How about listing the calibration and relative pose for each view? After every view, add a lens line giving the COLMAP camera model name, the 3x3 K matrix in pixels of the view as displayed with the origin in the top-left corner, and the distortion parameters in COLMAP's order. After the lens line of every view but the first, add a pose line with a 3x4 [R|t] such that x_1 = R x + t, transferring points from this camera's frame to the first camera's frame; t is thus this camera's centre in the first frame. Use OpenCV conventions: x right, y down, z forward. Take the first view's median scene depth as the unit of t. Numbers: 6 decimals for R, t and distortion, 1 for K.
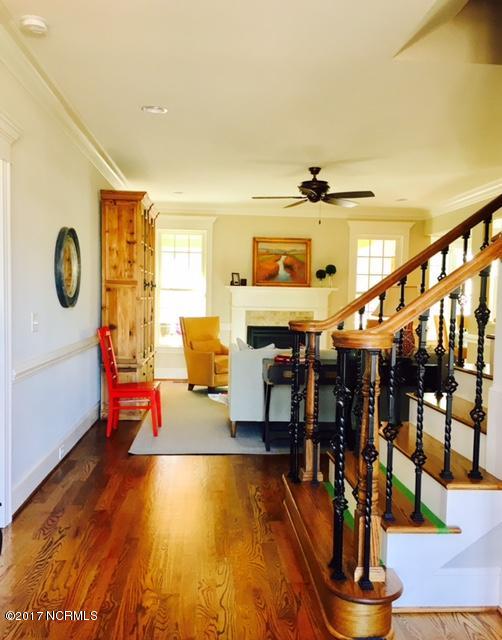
lens RADIAL K [[592.4, 0, 251.3], [0, 592.4, 323.7], [0, 0, 1]] dist [0.082323, 0.000000]
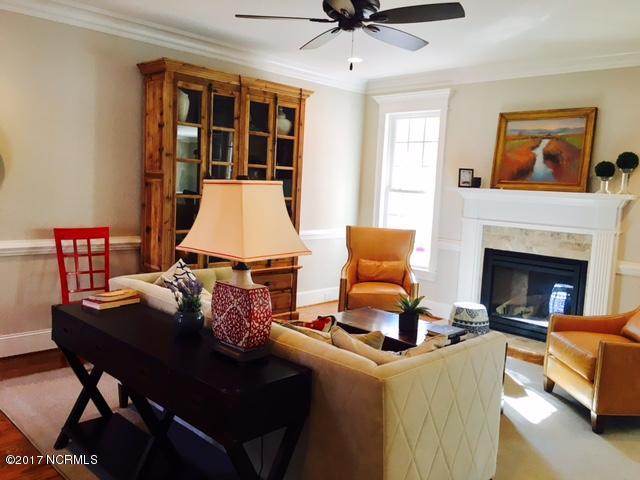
lens RADIAL K [[550.3, 0, 320.5], [0, 550.3, 241.0], [0, 0, 1]] dist [0.081413, -0.086848]
pose [[0.658635, 0.091837, -0.746837, 0.340435], [-0.071996, 0.995662, 0.058942, -0.027910], [0.749011, 0.014948, 0.662389, 0.449558]]
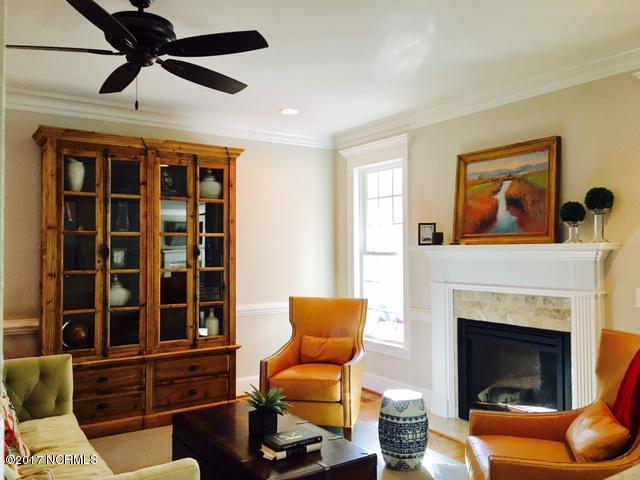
lens RADIAL K [[550.3, 0, 320.7], [0, 550.3, 238.8], [0, 0, 1]] dist [0.081413, -0.086848]
pose [[0.504089, -0.042394, -0.862611, 0.374492], [-0.025828, 0.997608, -0.064122, -0.033154], [0.863265, 0.054603, 0.501788, 0.637469]]
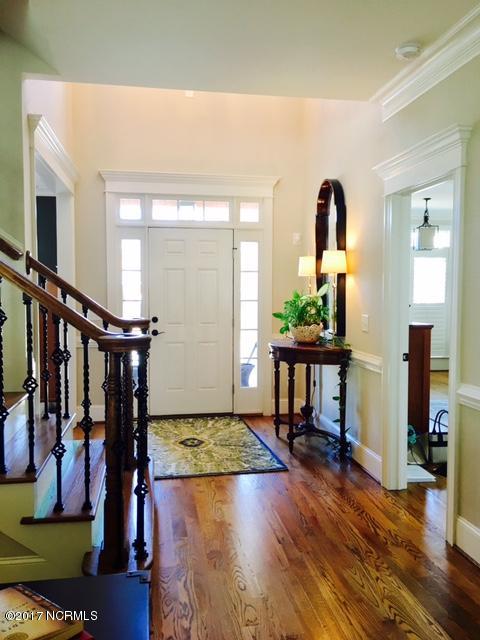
lens RADIAL K [[550.3, 0, 239.4], [0, 550.3, 320.5], [0, 0, 1]] dist [0.081413, -0.086848]
pose [[-0.995905, -0.009454, -0.089913, 0.005979], [-0.018679, 0.994576, 0.102317, -0.039660], [0.088458, 0.103578, -0.990680, 0.678841]]
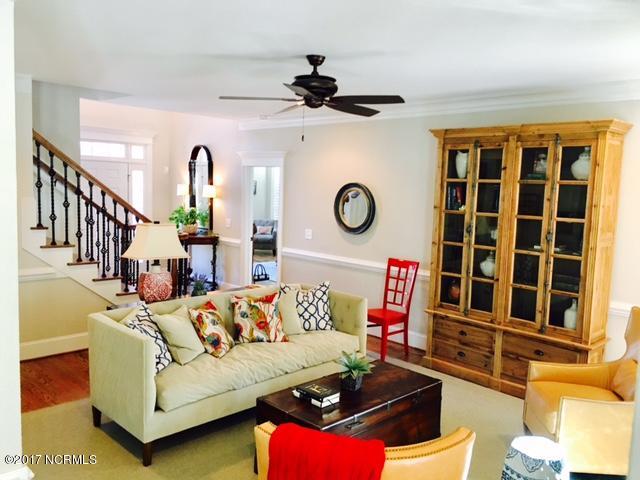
lens RADIAL K [[550.3, 0, 320.9], [0, 550.3, 240.4], [0, 0, 1]] dist [0.081413, -0.086848]
pose [[-0.760840, 0.024325, -0.648484, 0.350220], [-0.077877, 0.988653, 0.128454, -0.096803], [0.644250, 0.148235, -0.750312, 1.043840]]
